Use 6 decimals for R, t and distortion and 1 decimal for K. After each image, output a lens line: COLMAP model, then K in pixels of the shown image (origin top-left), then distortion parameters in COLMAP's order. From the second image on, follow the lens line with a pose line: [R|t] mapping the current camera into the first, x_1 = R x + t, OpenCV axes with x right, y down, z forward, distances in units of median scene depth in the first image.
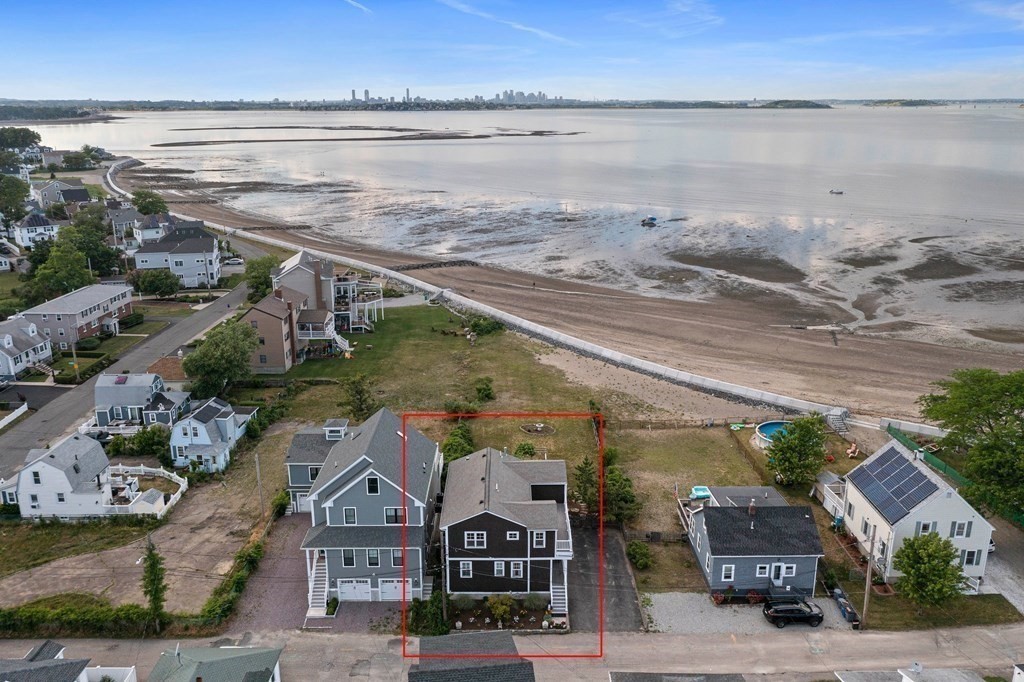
lens RADIAL K [[809.6, 0, 512.0], [0, 809.6, 341.0], [0, 0, 1]] dist [-0.000276, 0.006233]
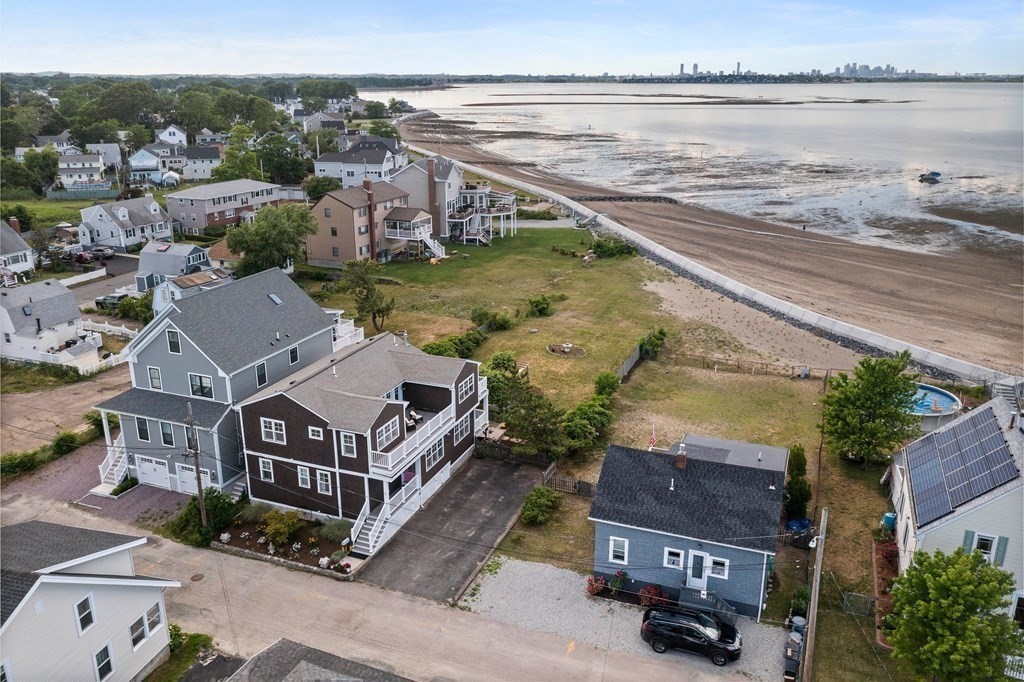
lens RADIAL K [[809.6, 0, 512.0], [0, 809.6, 341.0], [0, 0, 1]] dist [-0.000276, 0.006233]
pose [[0.927254, 0.117799, -0.355419, 0.257828], [-0.107821, 0.993019, 0.047830, 0.067717], [0.358572, -0.006029, 0.933482, 0.250784]]
